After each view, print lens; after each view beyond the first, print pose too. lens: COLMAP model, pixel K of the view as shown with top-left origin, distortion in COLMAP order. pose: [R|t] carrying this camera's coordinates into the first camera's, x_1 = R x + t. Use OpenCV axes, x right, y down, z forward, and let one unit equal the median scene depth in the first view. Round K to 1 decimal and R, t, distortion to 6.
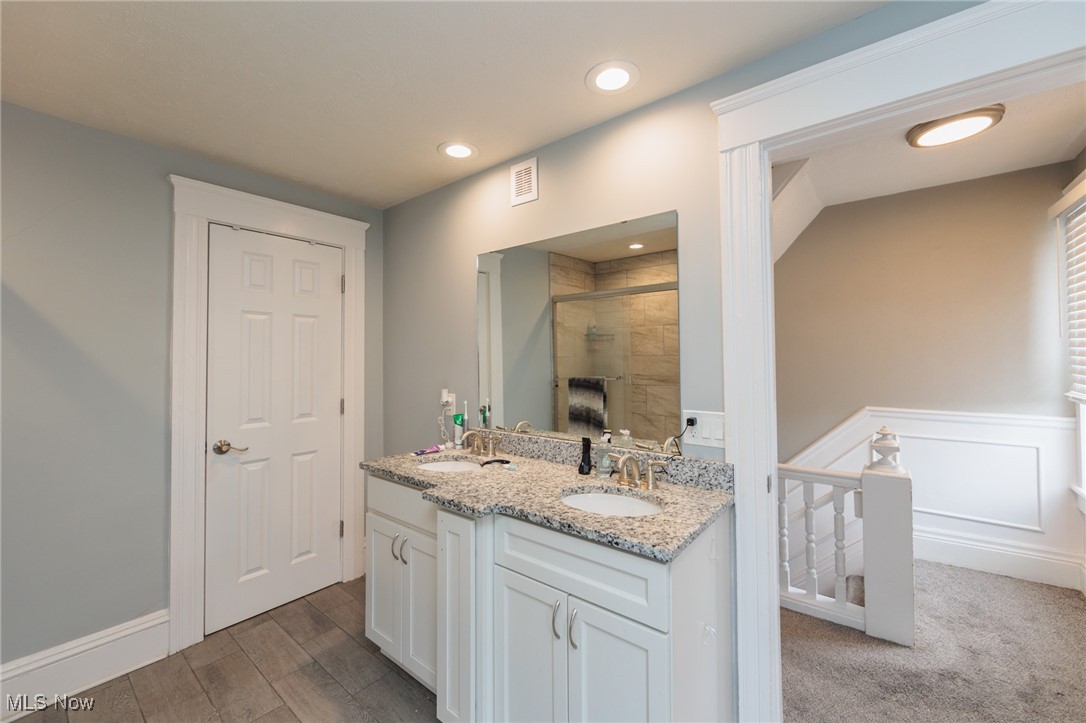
lens RADIAL K [[423.1, 0, 542.9], [0, 423.1, 356.0], [0, 0, 1]] dist [-0.002717, 0.000059]
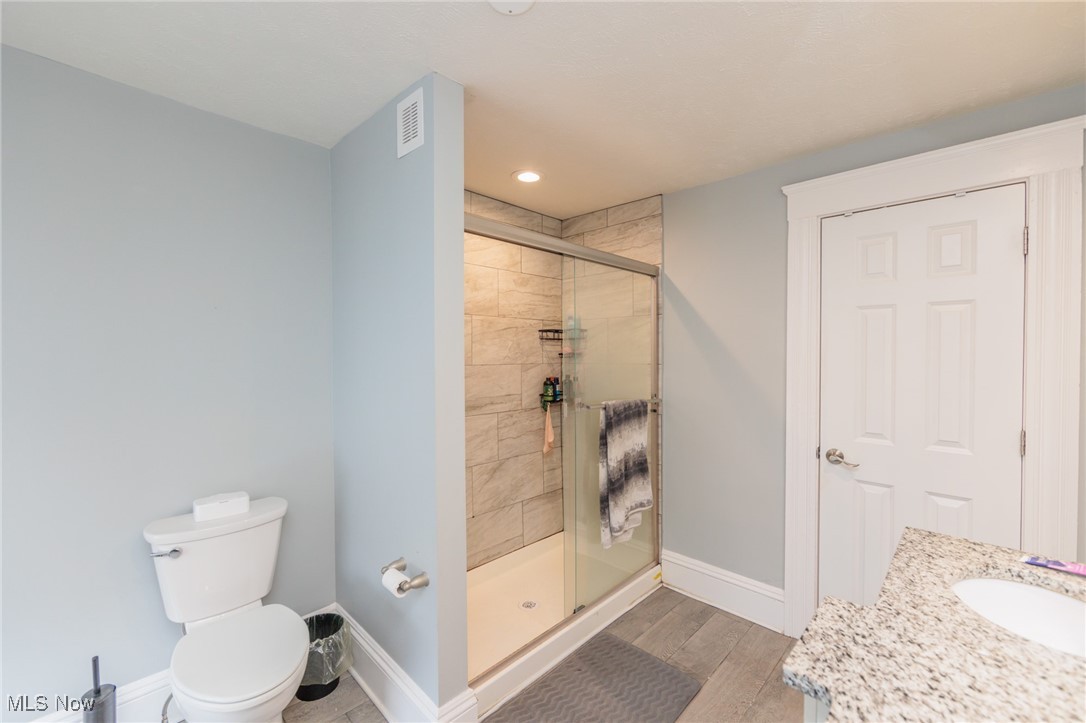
lens RADIAL K [[430.7, 0, 543.0], [0, 430.7, 361.5], [0, 0, 1]] dist [-0.011052, -0.000029]
pose [[-0.077483, 0.020656, -0.996780, 0.234207], [-0.000180, 0.999785, 0.020732, -0.013017], [0.996994, 0.001786, -0.077463, 0.452157]]
